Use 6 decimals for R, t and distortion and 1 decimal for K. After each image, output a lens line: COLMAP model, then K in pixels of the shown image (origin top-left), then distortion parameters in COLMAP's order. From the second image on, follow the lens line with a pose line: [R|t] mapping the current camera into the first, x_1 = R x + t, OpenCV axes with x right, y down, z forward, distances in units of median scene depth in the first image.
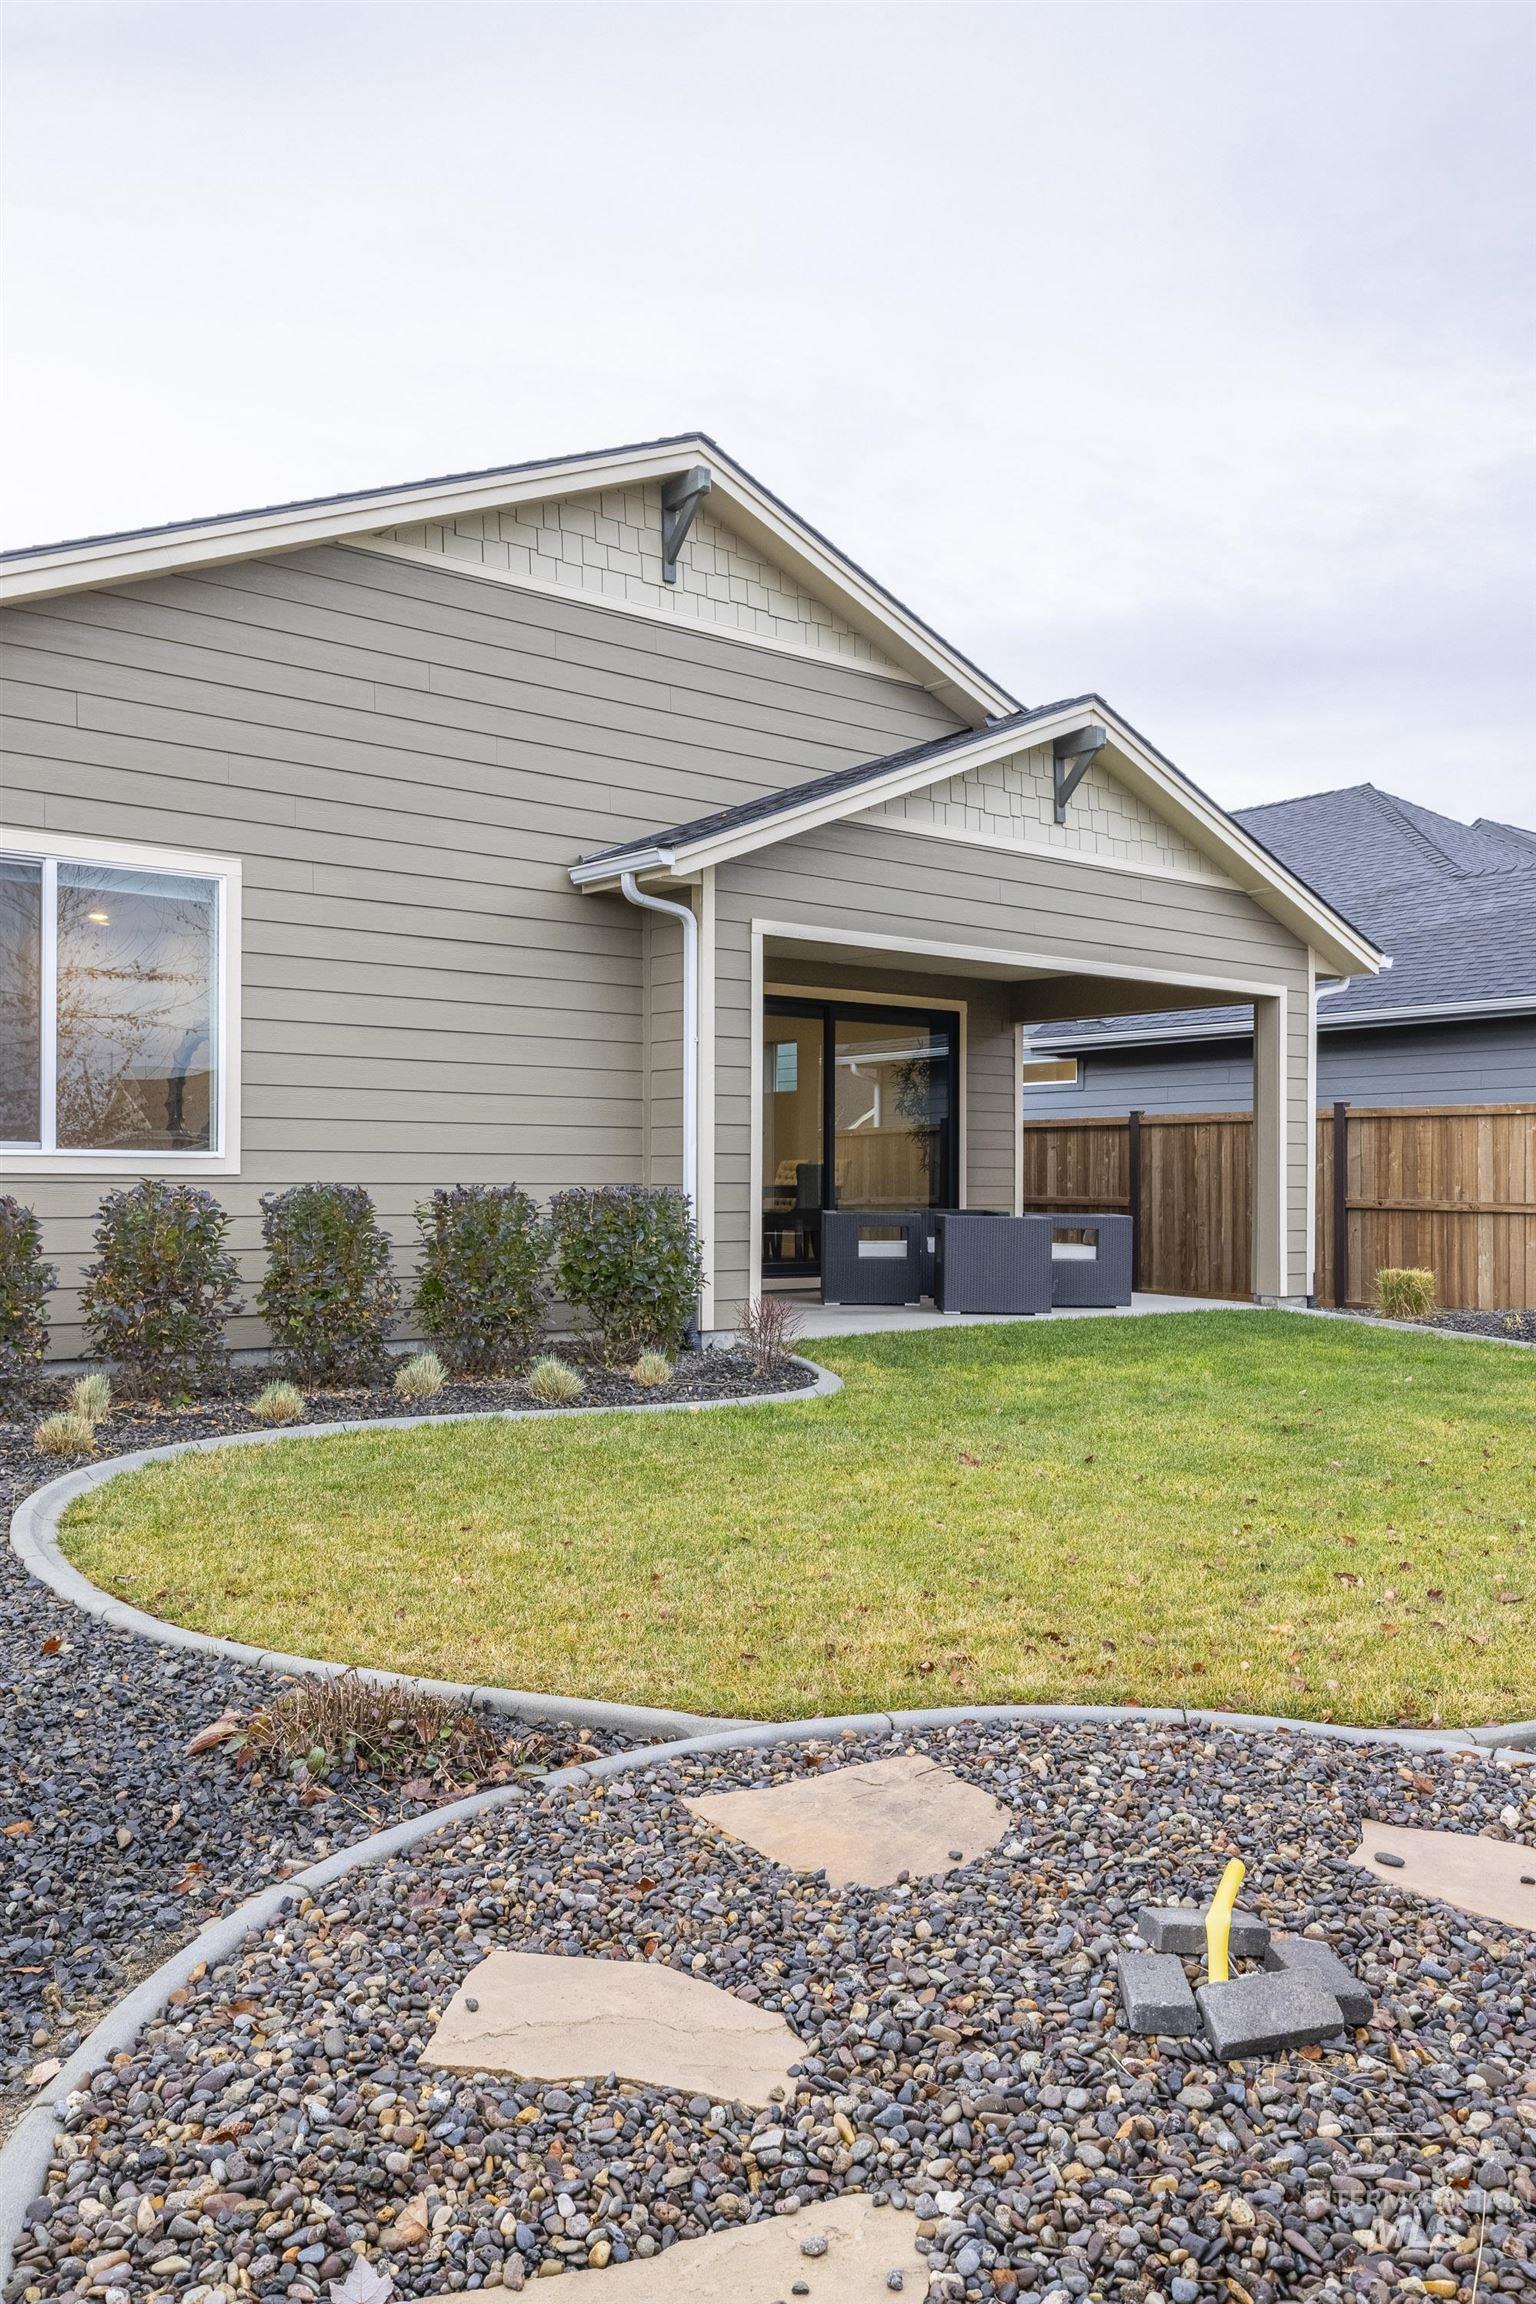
lens RADIAL K [[1808.7, 0, 774.1], [0, 1808.7, 1158.8], [0, 0, 1]] dist [-0.002373, -0.000151]
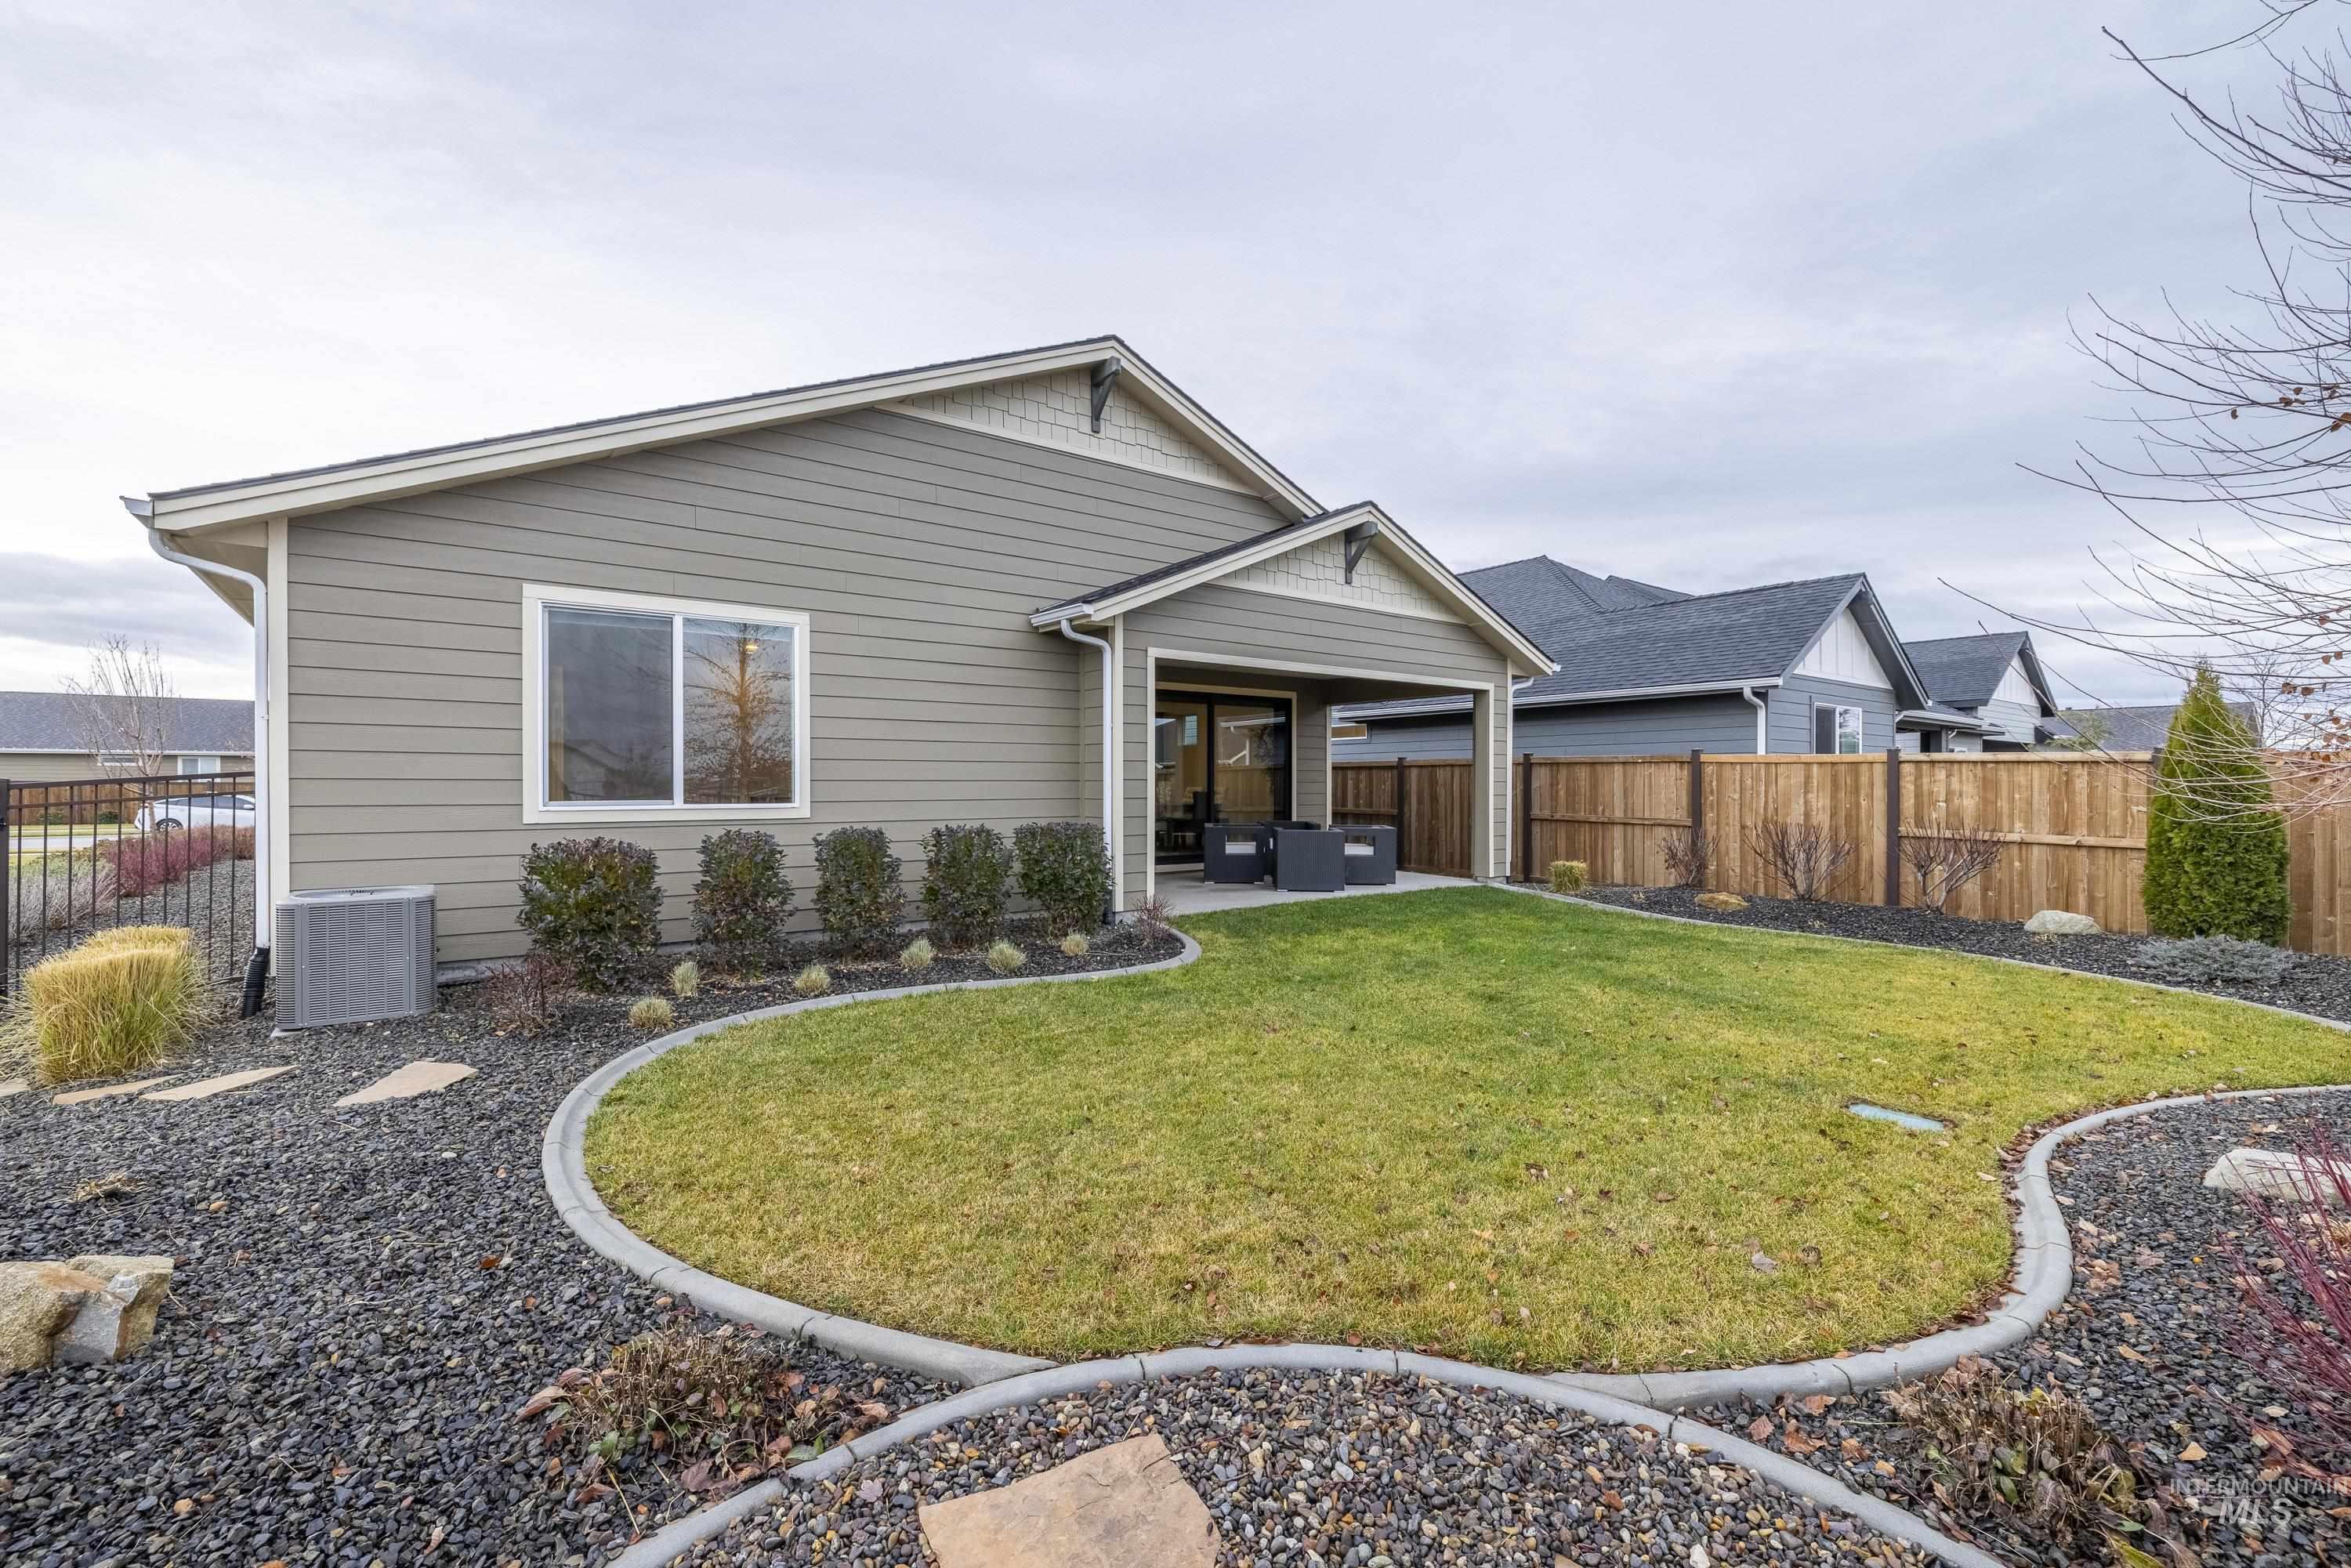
lens RADIAL K [[1010.6, 0, 1174.0], [0, 1010.6, 783.5], [0, 0, 1]] dist [-0.000796, -0.000385]
pose [[0.999488, -0.003363, -0.031803, 0.042241], [0.003822, 0.999889, 0.014377, -0.030664], [0.031751, -0.014491, 0.999391, 0.140533]]
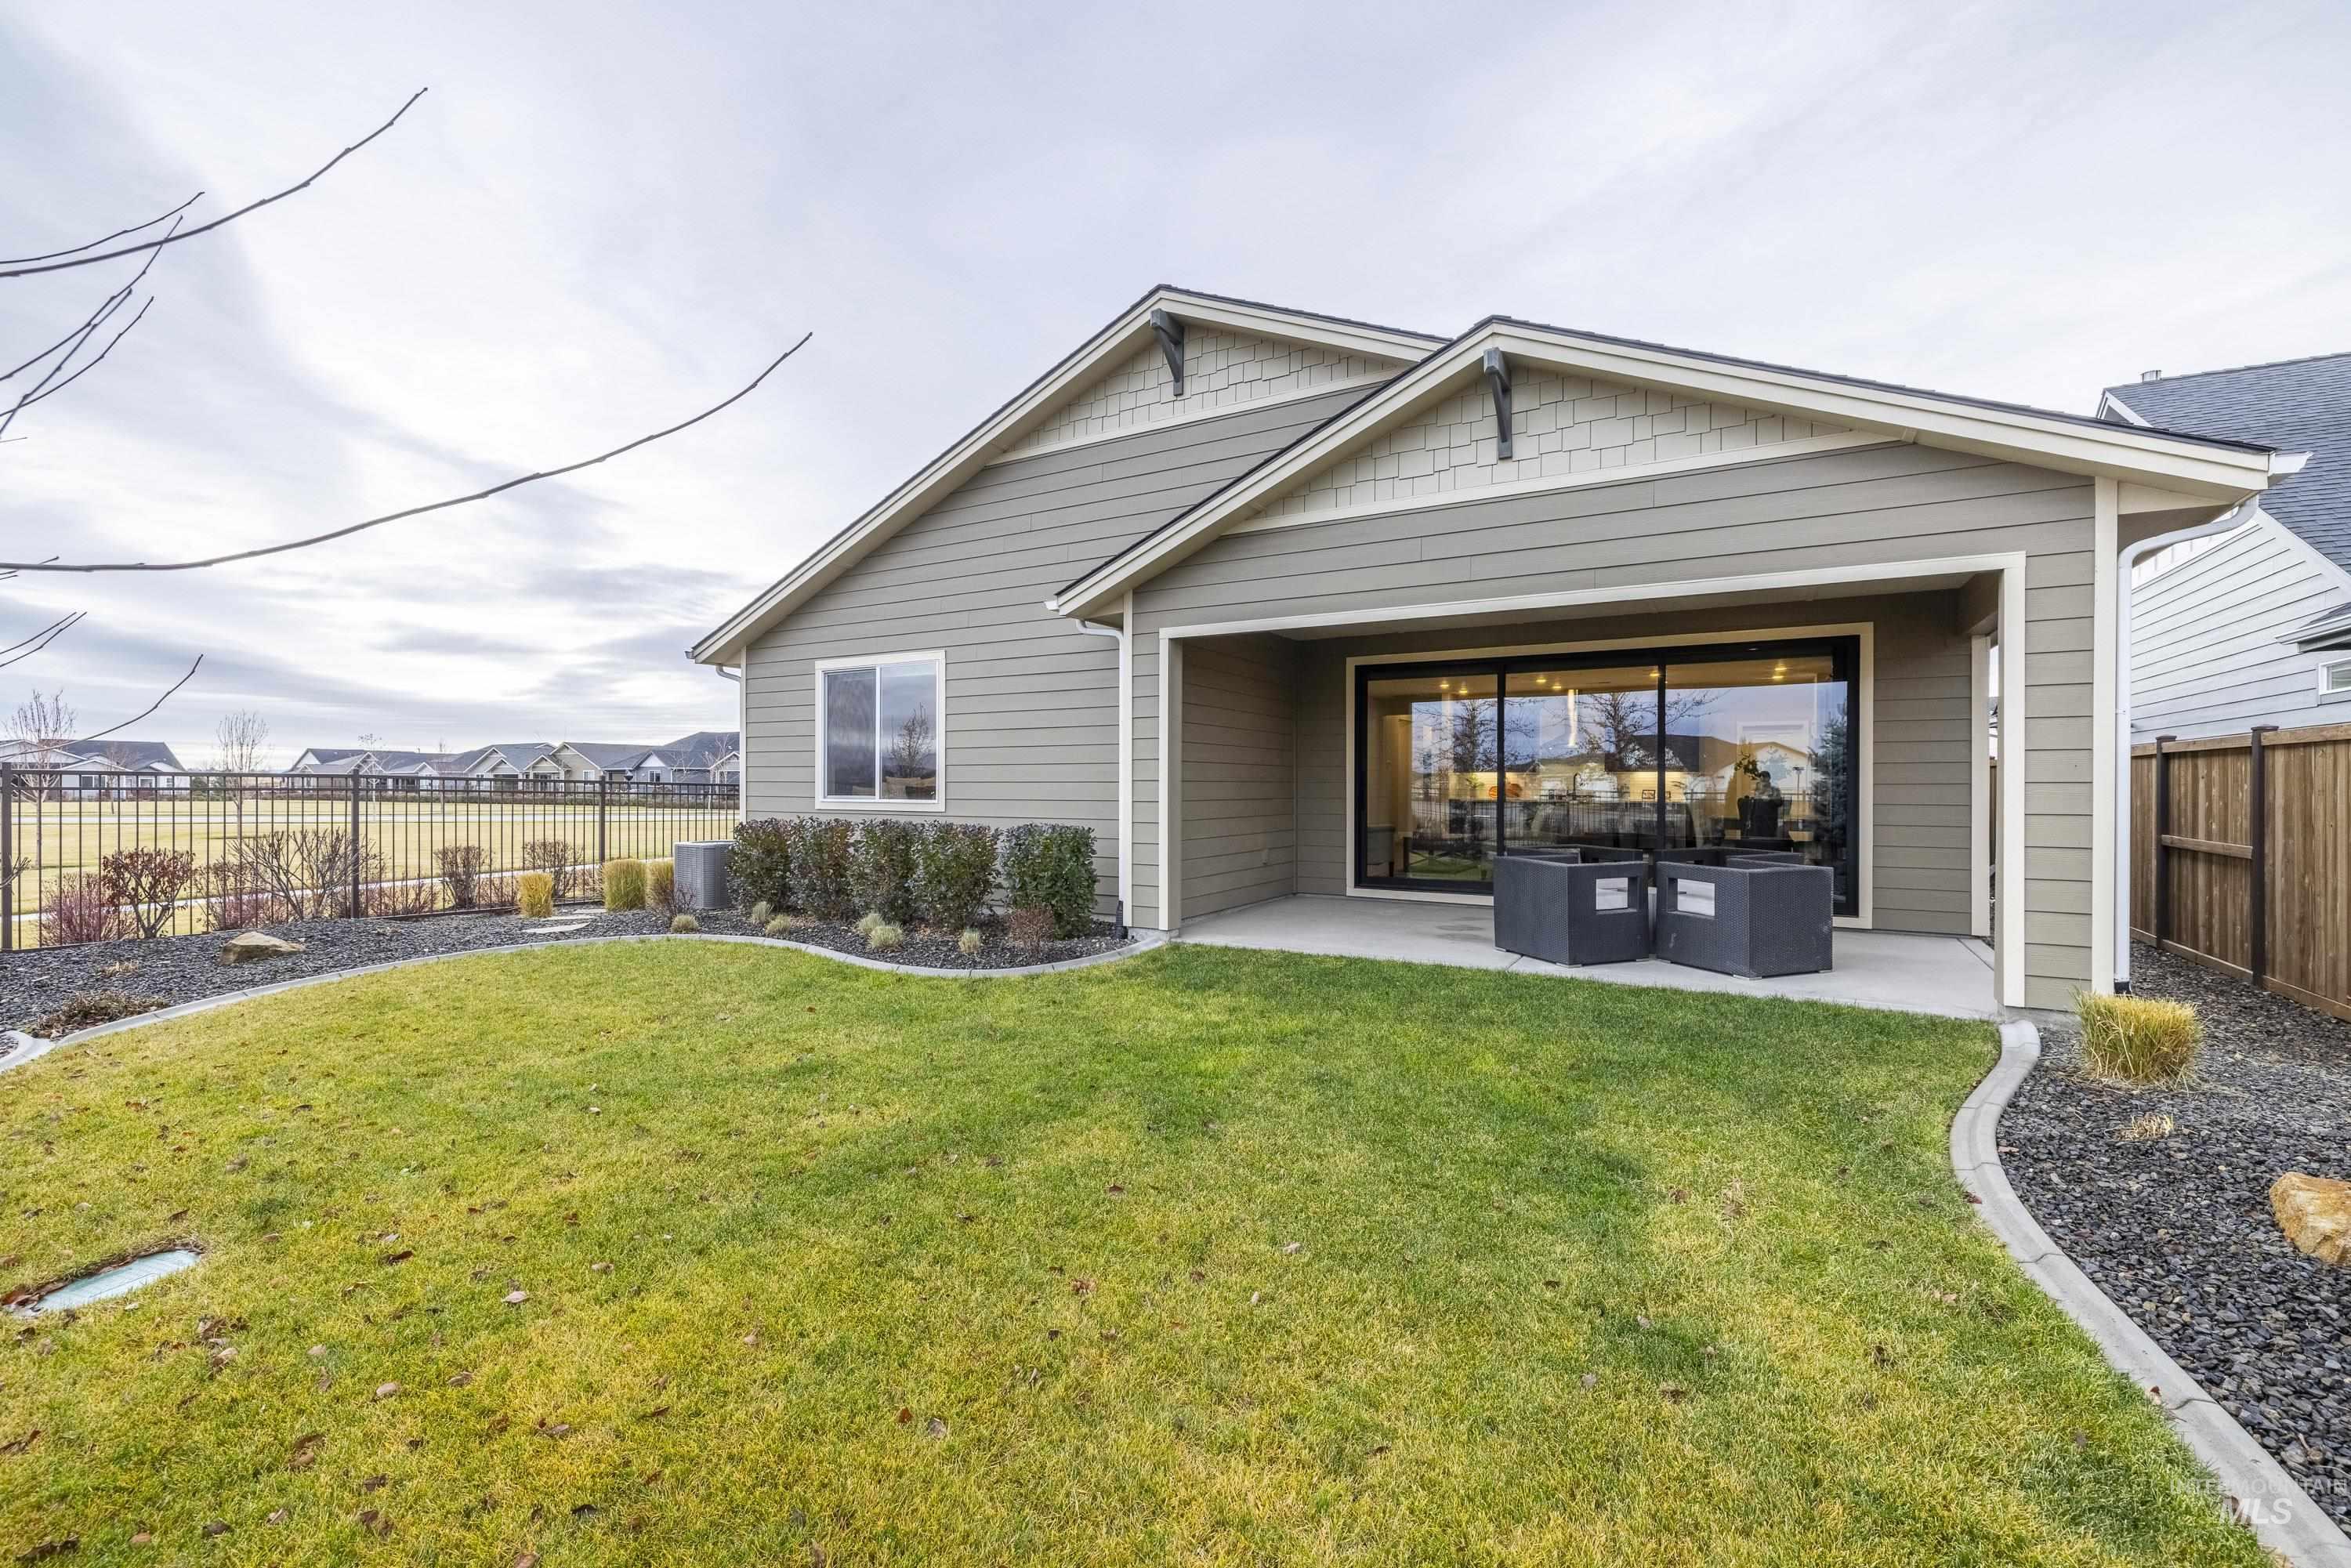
lens RADIAL K [[1010.6, 0, 1176.6], [0, 1010.6, 782.0], [0, 0, 1]] dist [-0.000796, -0.000385]
pose [[0.332800, -0.005727, -0.942980, 0.790051], [0.013162, 0.999912, -0.001427, -0.017816], [0.942906, -0.011936, 0.332846, 0.844617]]
